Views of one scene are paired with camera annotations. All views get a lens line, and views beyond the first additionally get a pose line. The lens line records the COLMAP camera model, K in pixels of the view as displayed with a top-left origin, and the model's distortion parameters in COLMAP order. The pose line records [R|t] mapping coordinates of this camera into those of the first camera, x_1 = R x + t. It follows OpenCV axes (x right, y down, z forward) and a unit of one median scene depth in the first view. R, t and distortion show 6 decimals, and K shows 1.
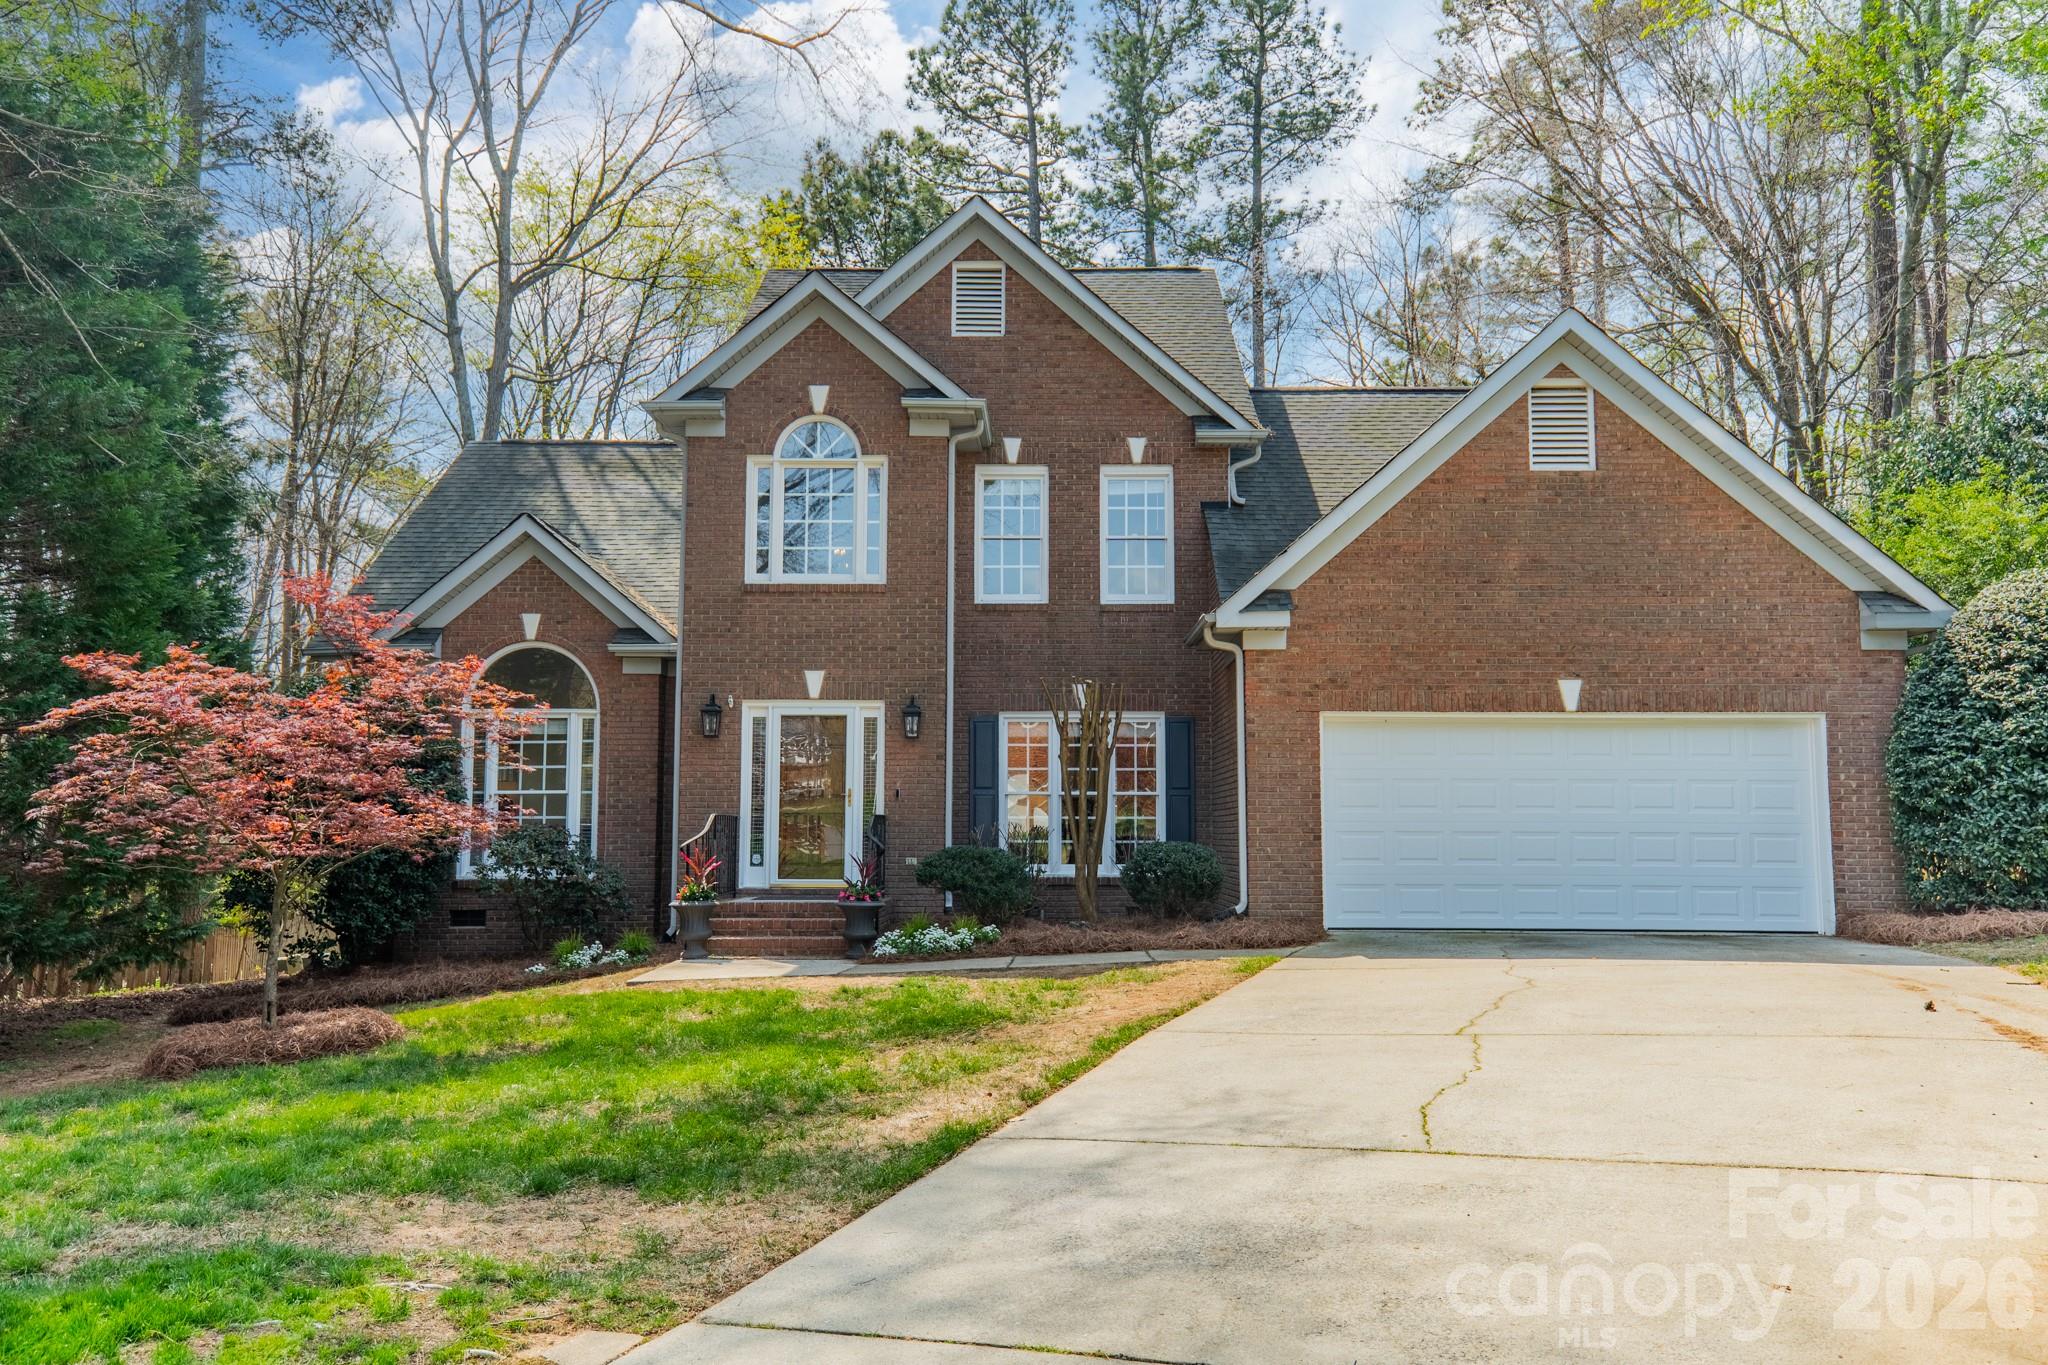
lens RADIAL K [[1623.3, 0, 1024.0], [0, 1623.3, 673.1], [0, 0, 1]] dist [0.069944, -0.002757]
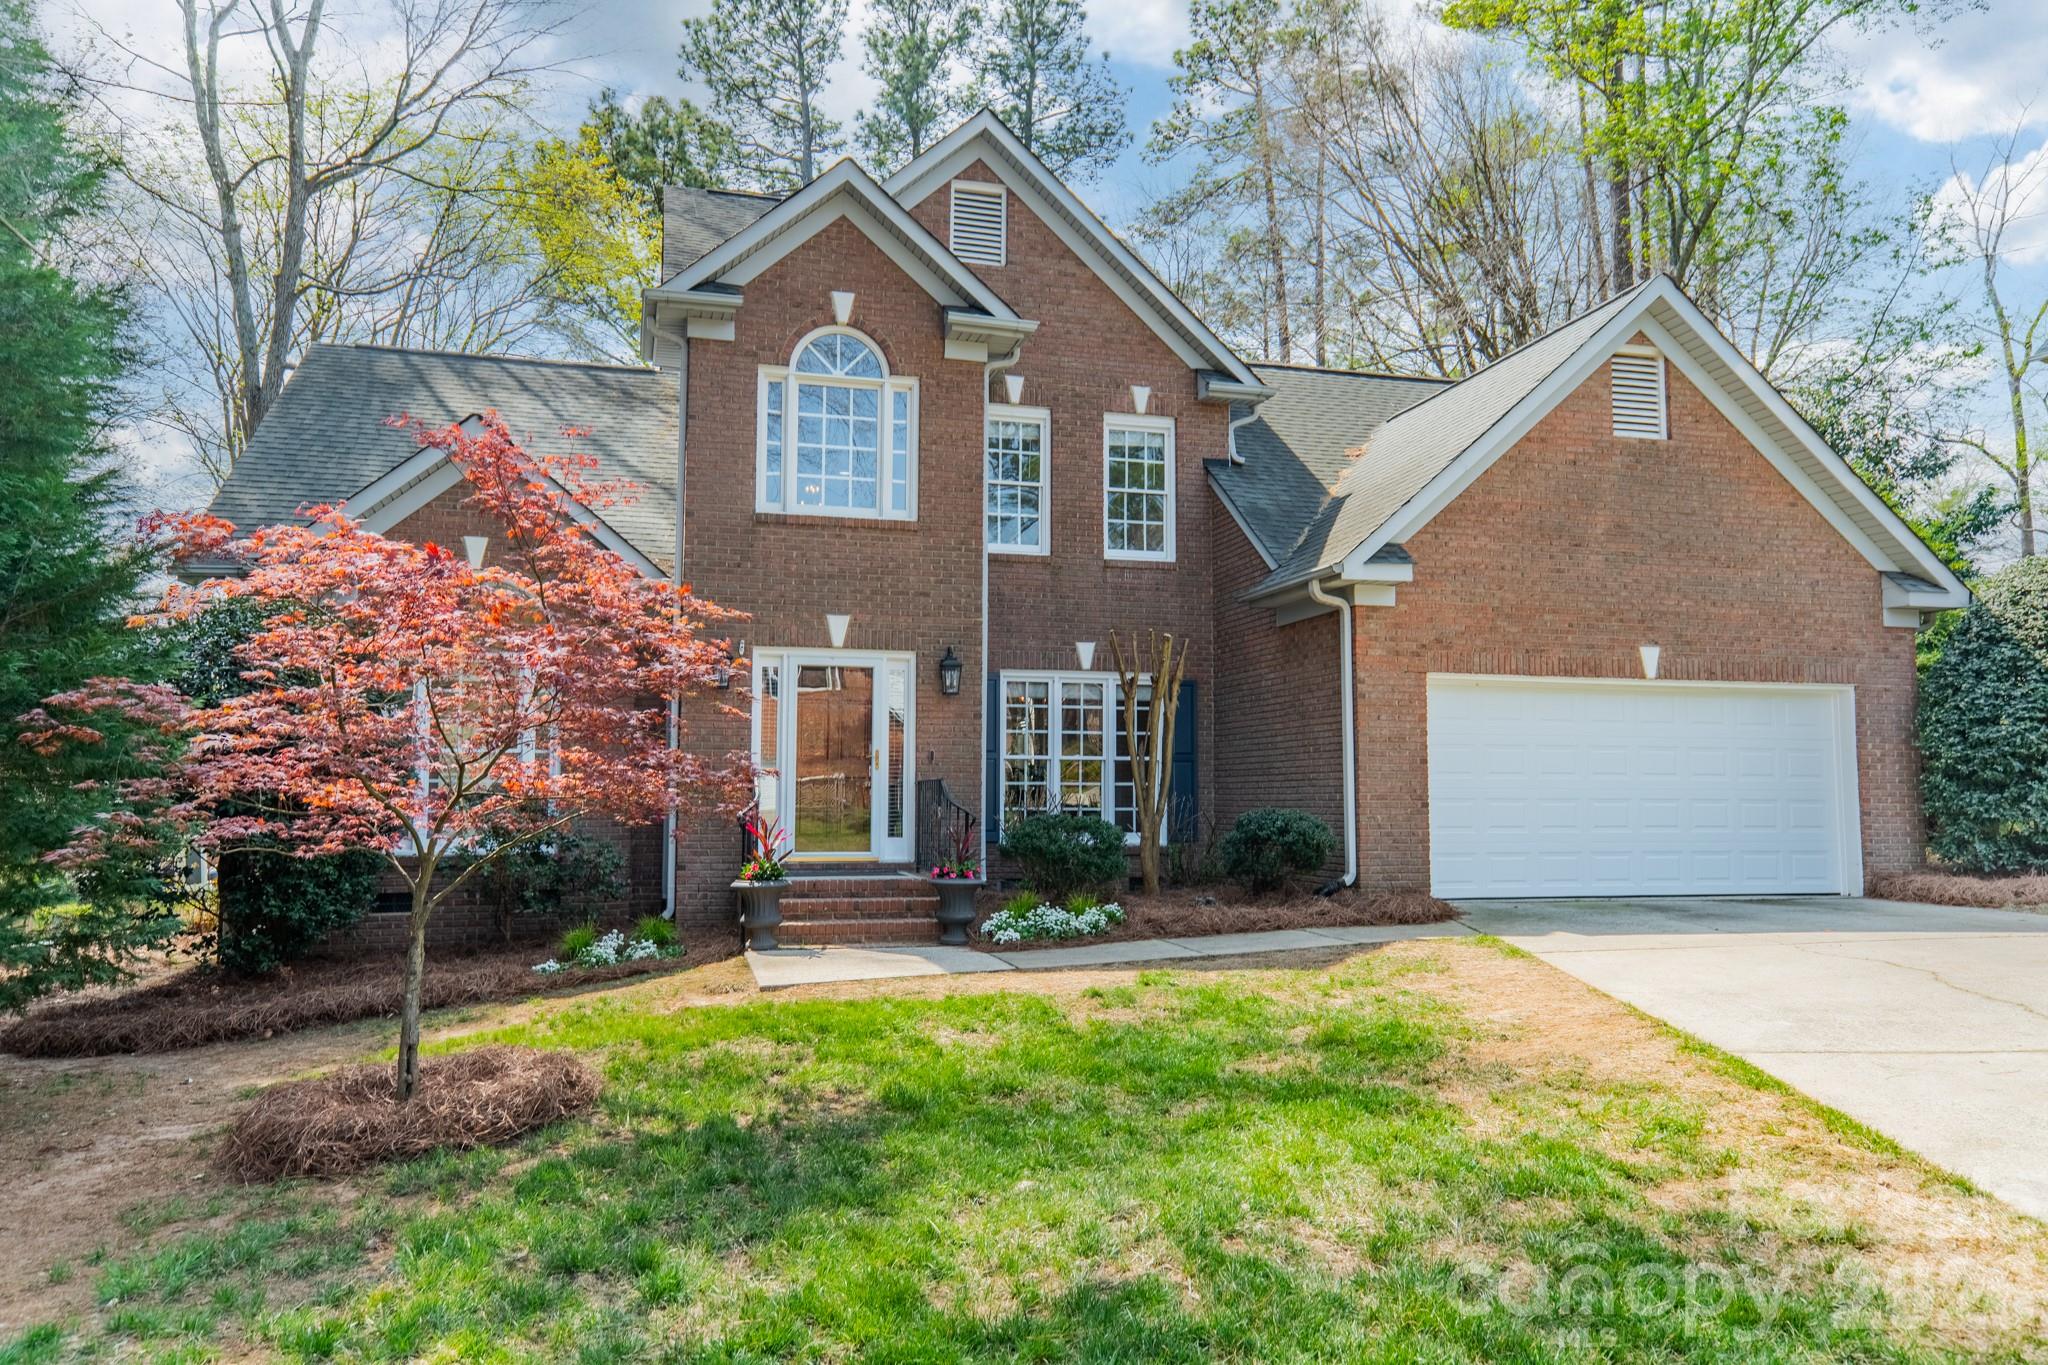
lens RADIAL K [[1407.8, 0, 1024.0], [0, 1407.8, 682.5], [0, 0, 1]] dist [0.045127, 0.004704]
pose [[0.961564, 0.023067, 0.273611, -0.239326], [-0.027482, 0.999546, 0.012313, 0.022592], [-0.273203, -0.019359, 0.961762, 0.236872]]
